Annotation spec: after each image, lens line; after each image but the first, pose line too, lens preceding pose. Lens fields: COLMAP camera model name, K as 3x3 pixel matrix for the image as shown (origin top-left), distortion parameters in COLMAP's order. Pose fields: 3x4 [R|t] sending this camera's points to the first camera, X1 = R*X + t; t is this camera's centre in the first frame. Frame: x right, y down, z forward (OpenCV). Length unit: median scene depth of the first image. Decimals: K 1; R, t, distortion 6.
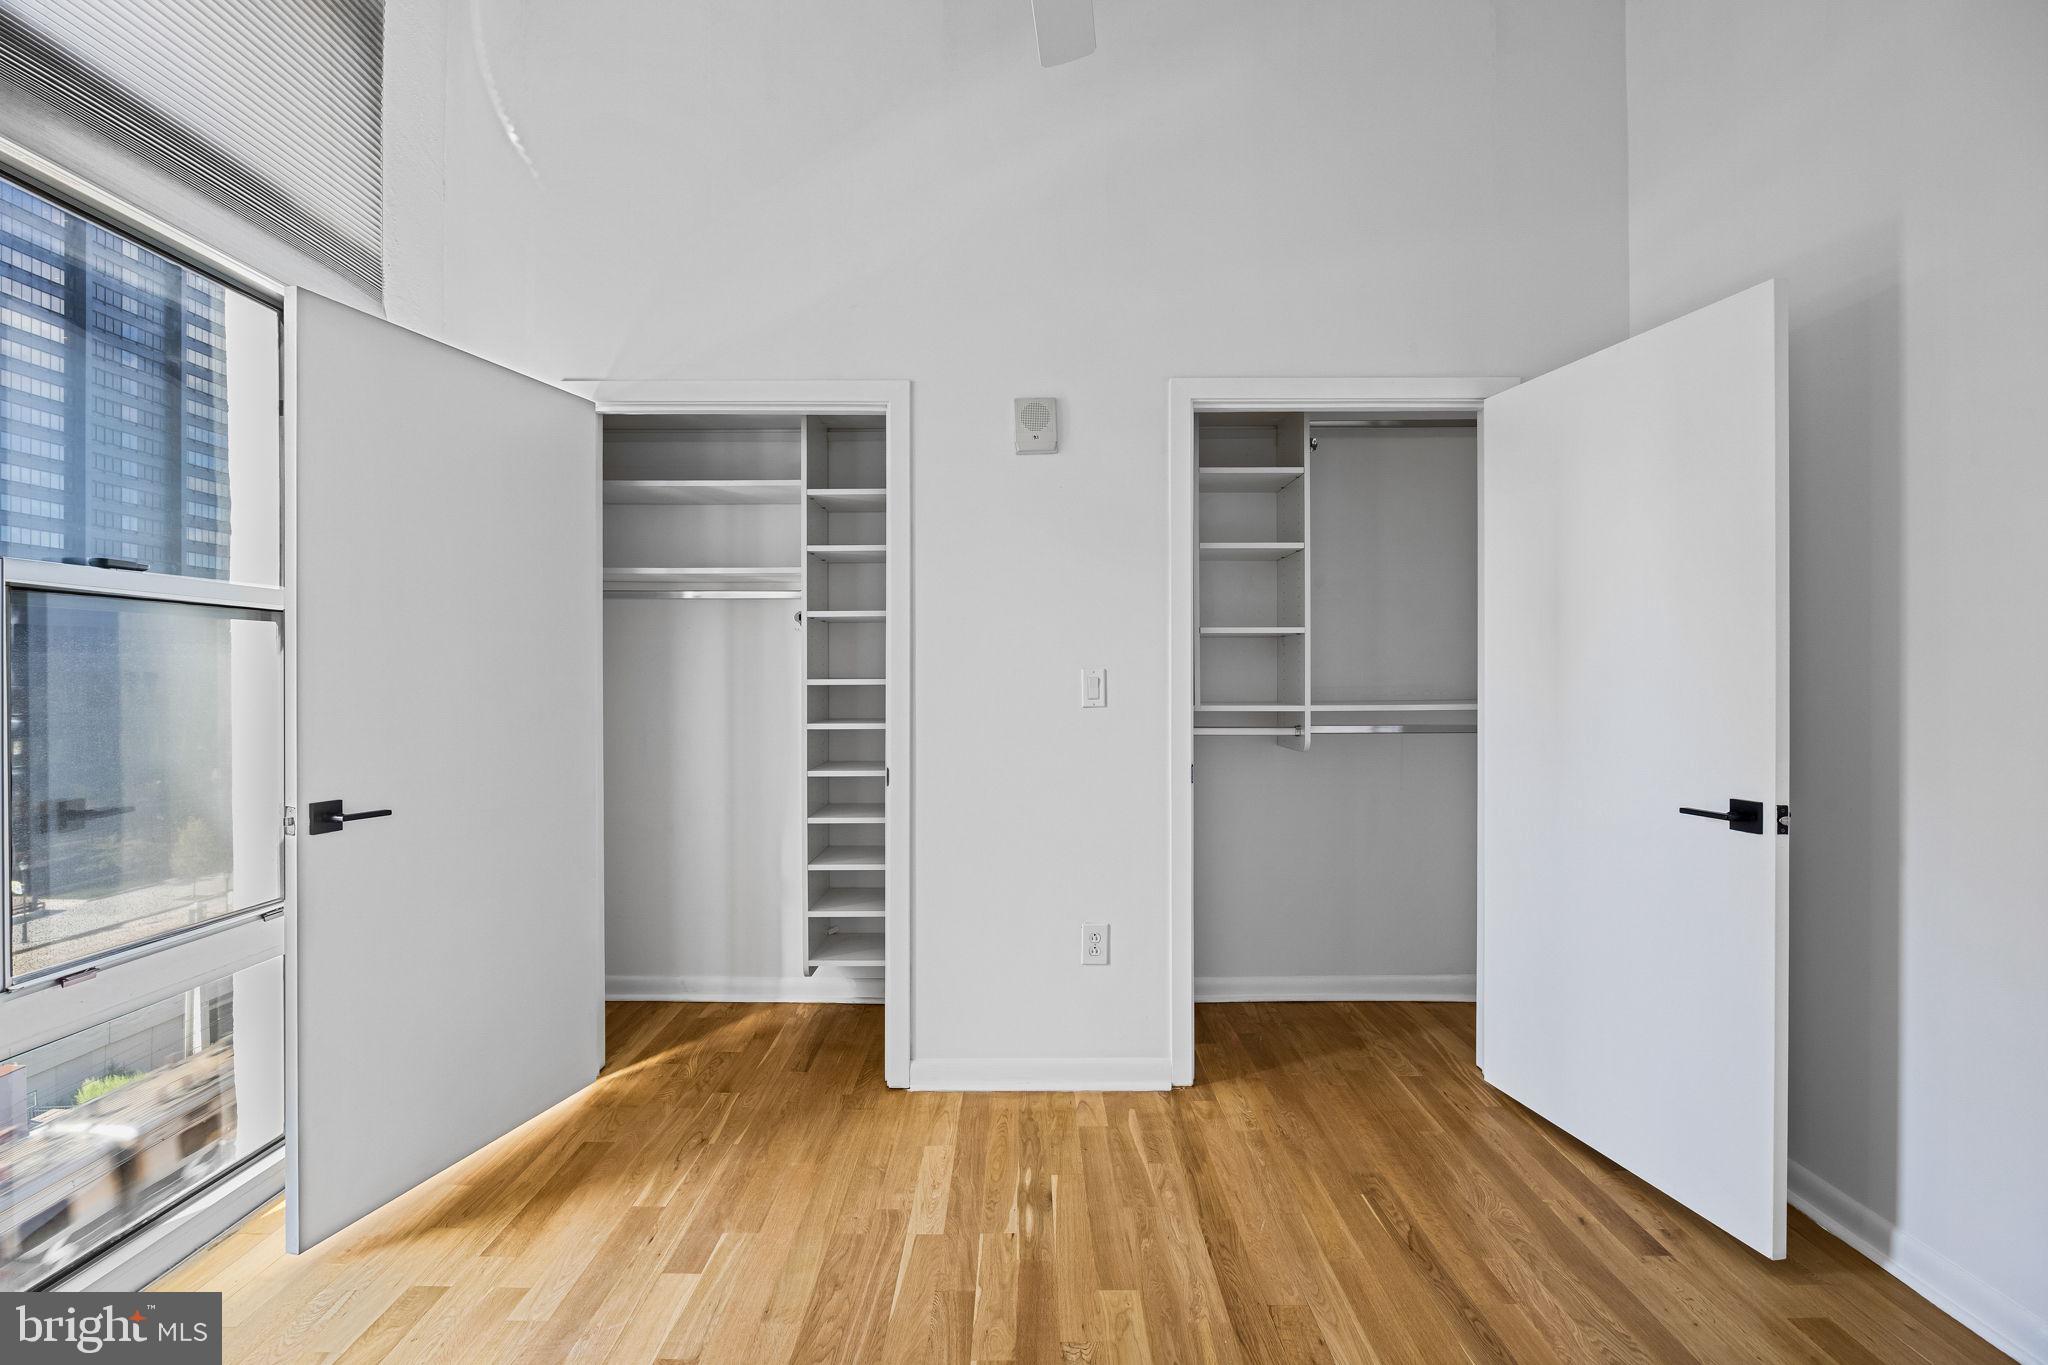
lens RADIAL K [[955.6, 0, 1024.0], [0, 955.6, 682.5], [0, 0, 1]] dist [-0.014938, -0.000285]
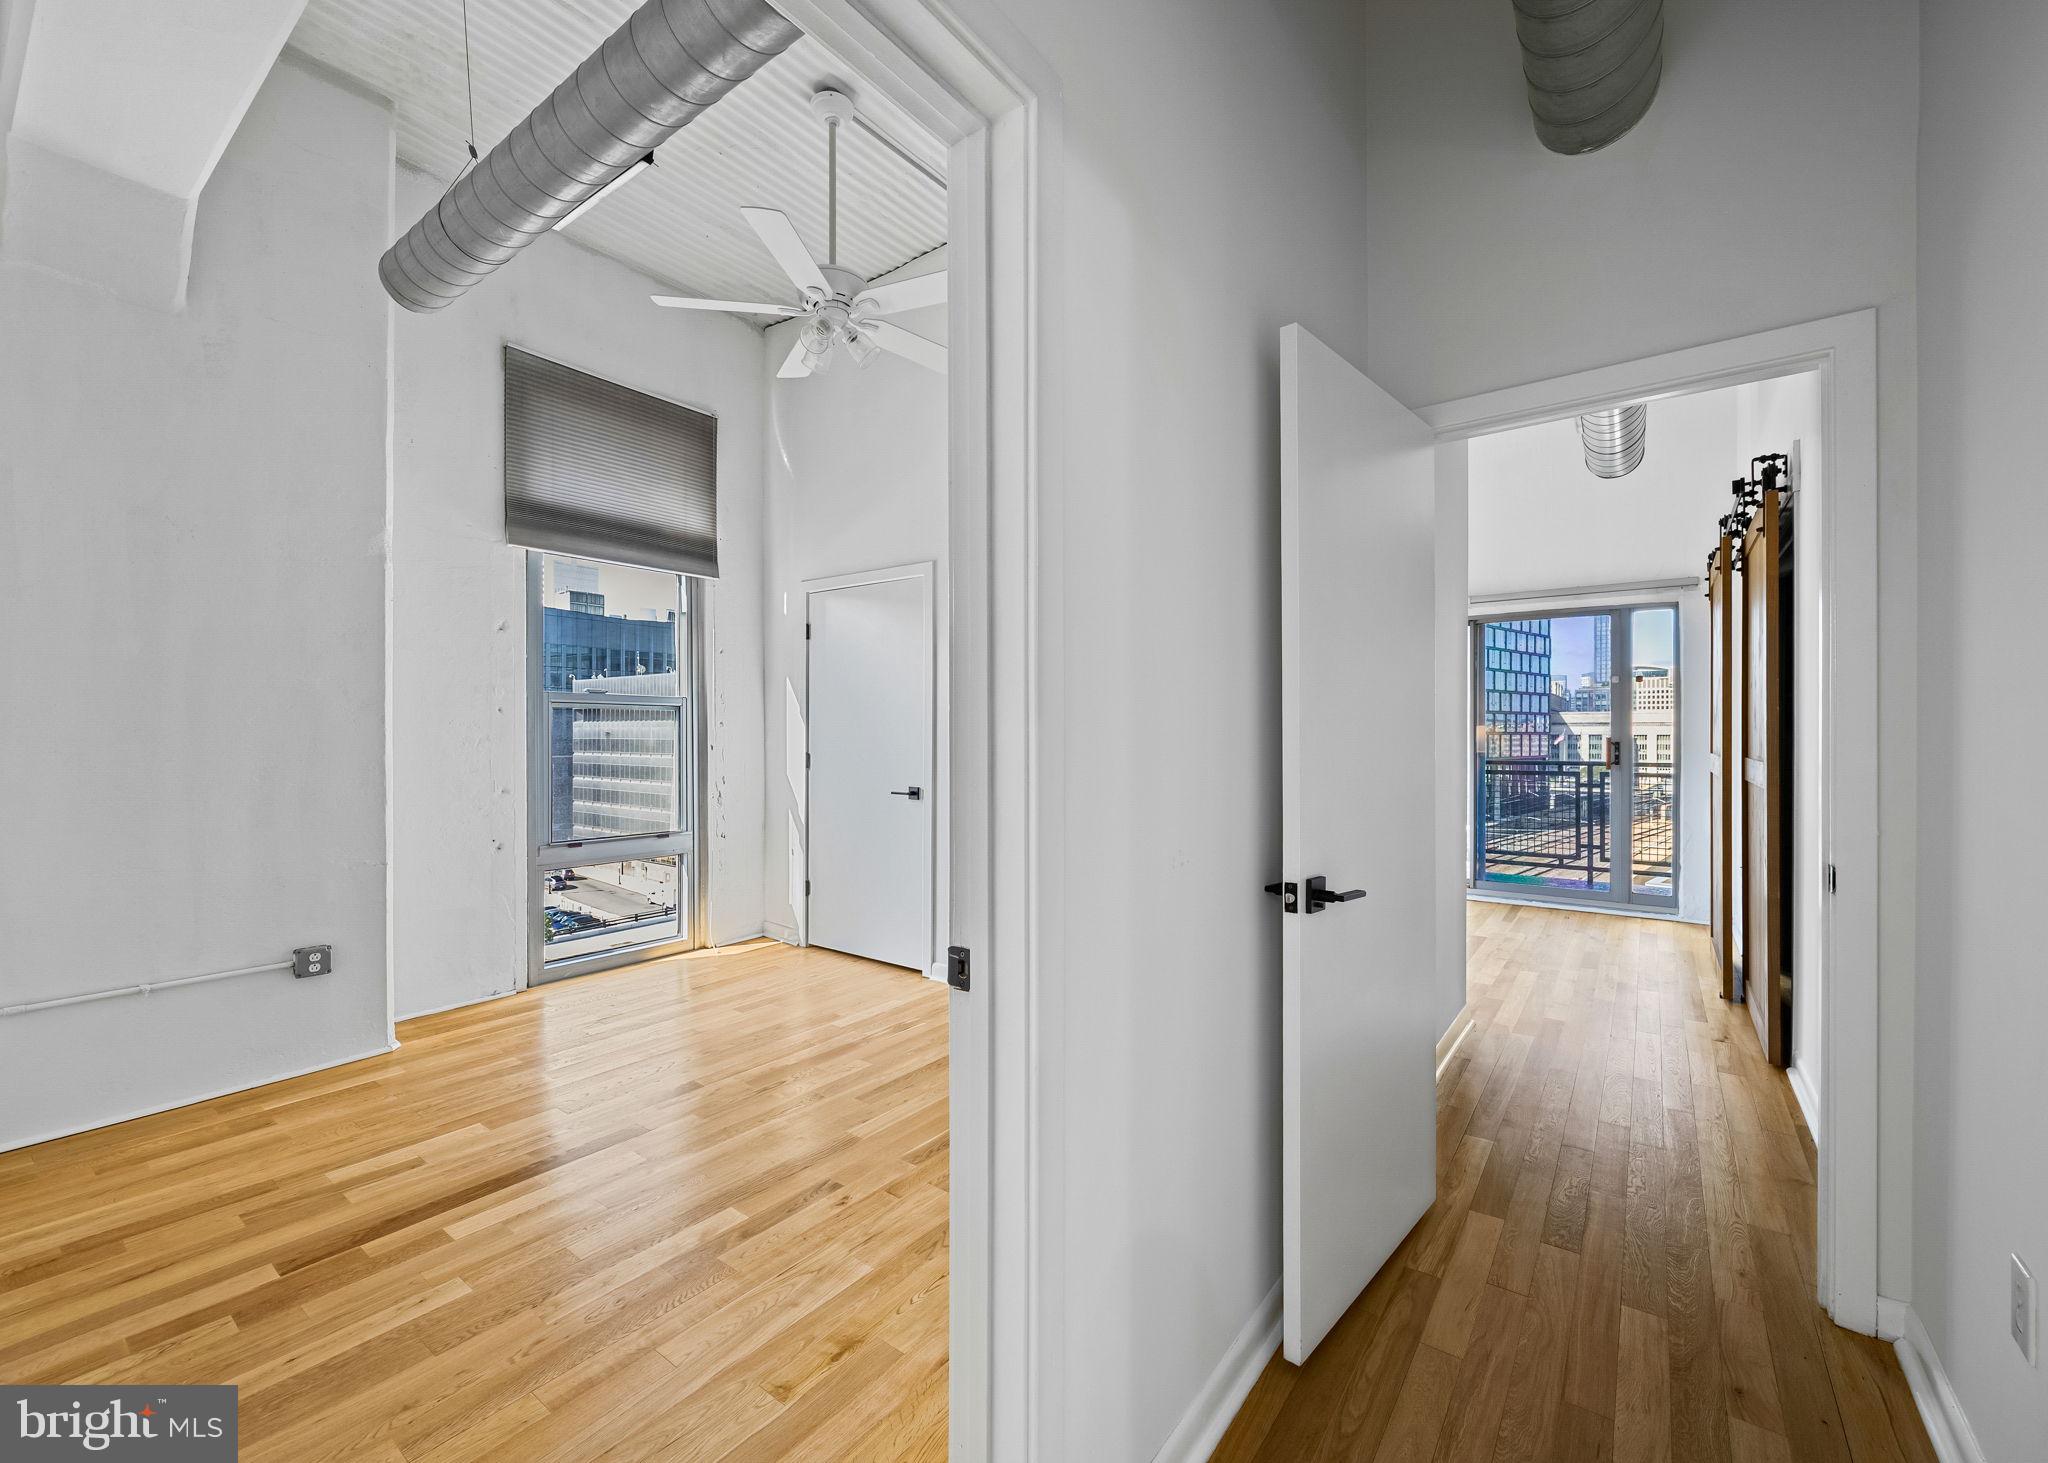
lens RADIAL K [[849.7, 0, 1024.0], [0, 849.7, 731.5], [0, 0, 1]] dist [-0.002826, -0.000425]
pose [[0.799838, 0.002304, -0.600212, 1.179093], [-0.005451, 0.999979, -0.003425, -0.011251], [0.600192, 0.006012, 0.799834, -0.144650]]
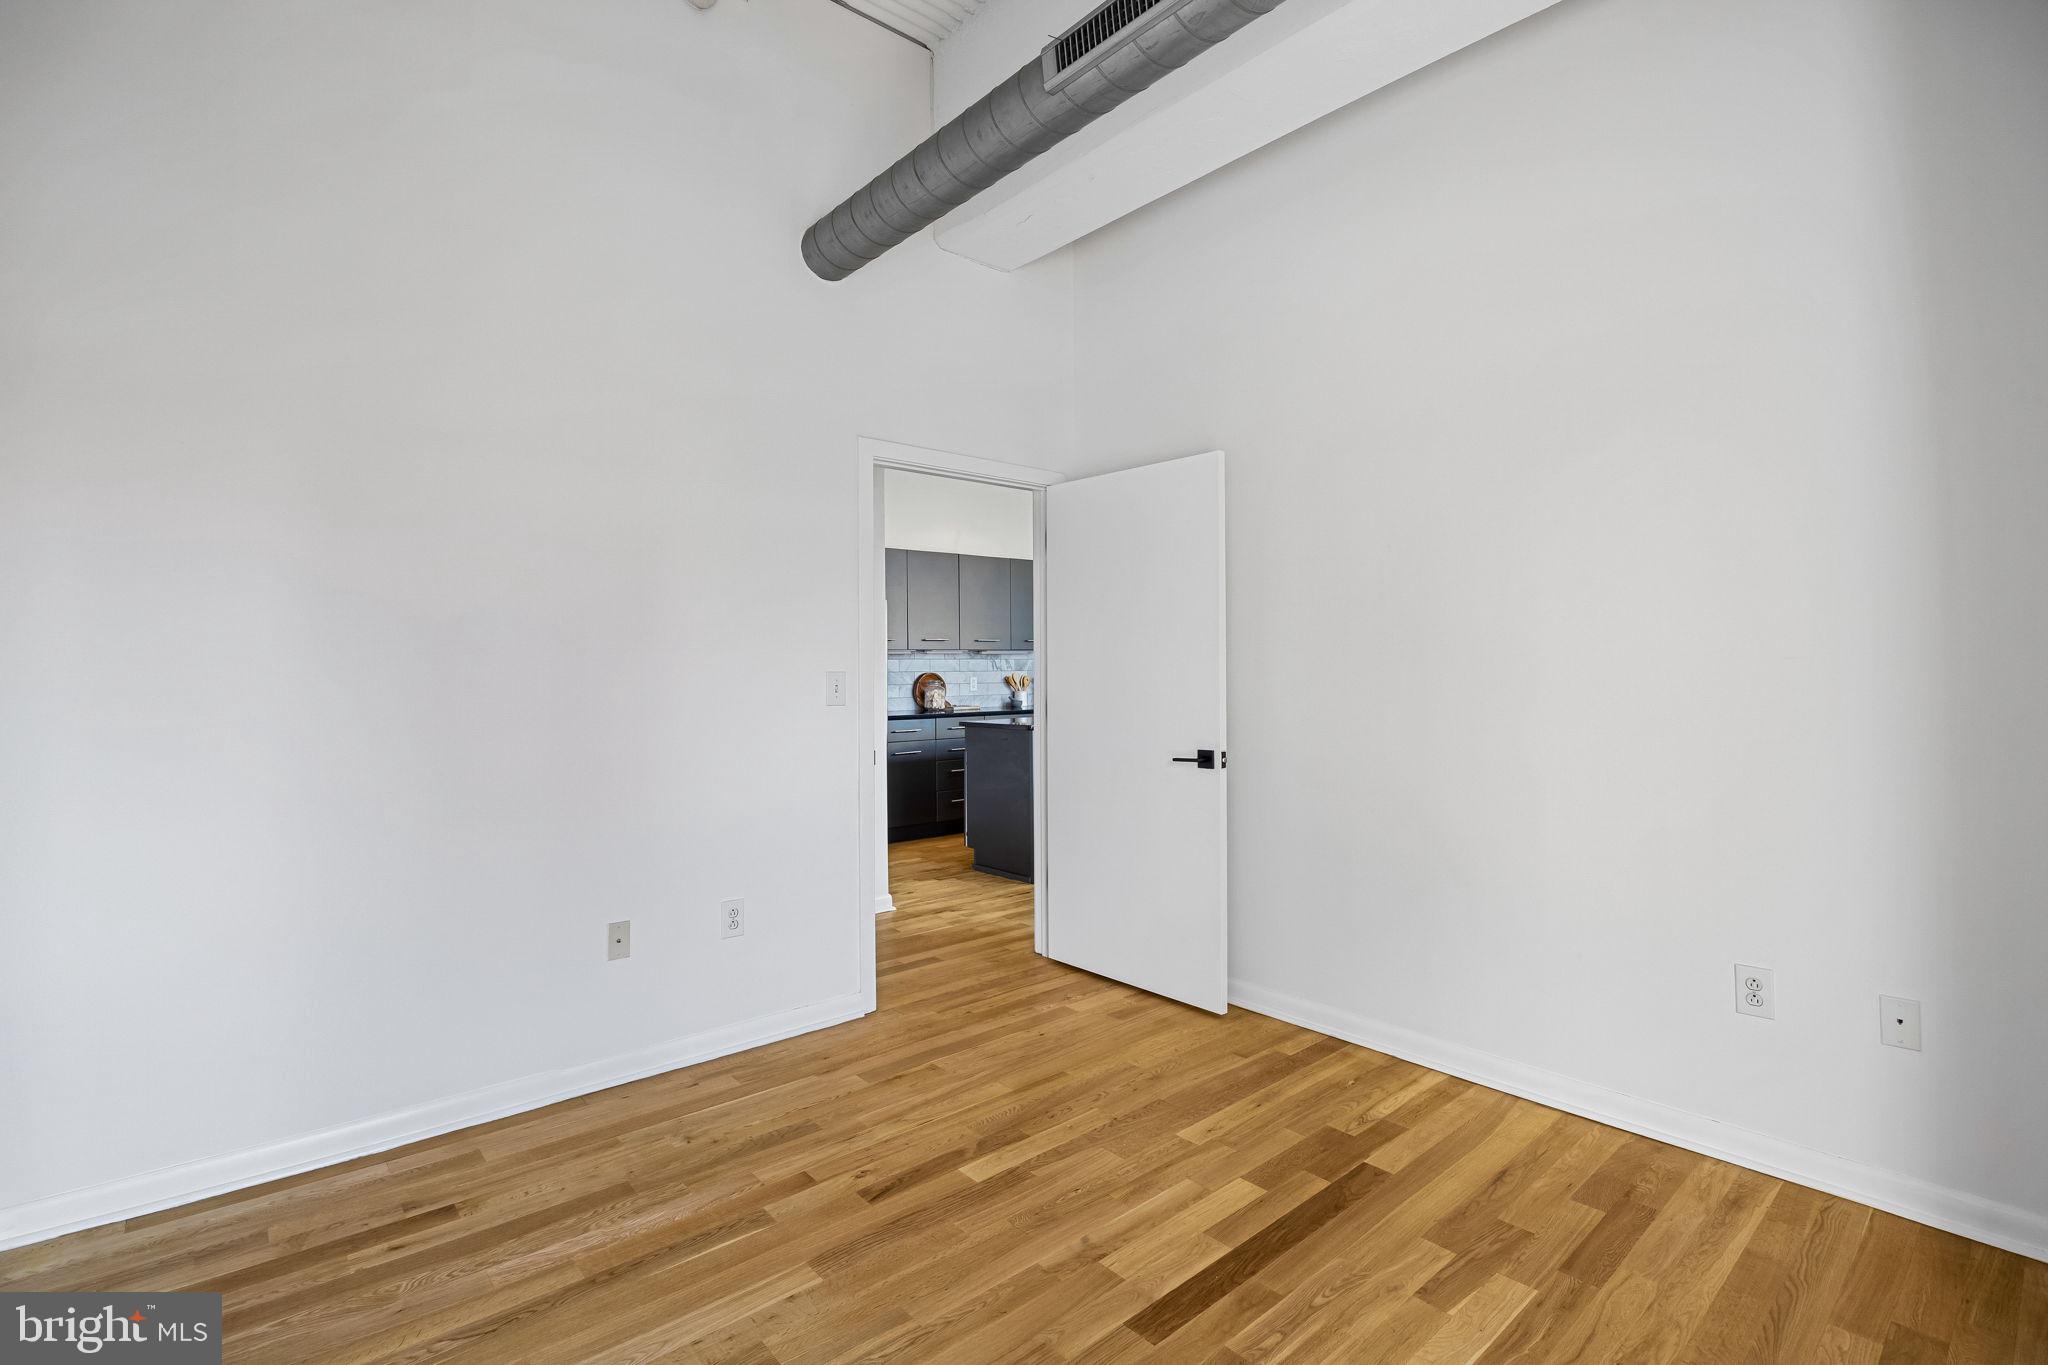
lens RADIAL K [[955.6, 0, 1024.0], [0, 955.6, 682.5], [0, 0, 1]] dist [-0.014938, -0.000285]
pose [[-0.656600, -0.011292, 0.754154, -0.535670], [0.011202, 0.999632, 0.024720, -0.024438], [-0.754156, 0.024679, -0.656232, 1.103294]]
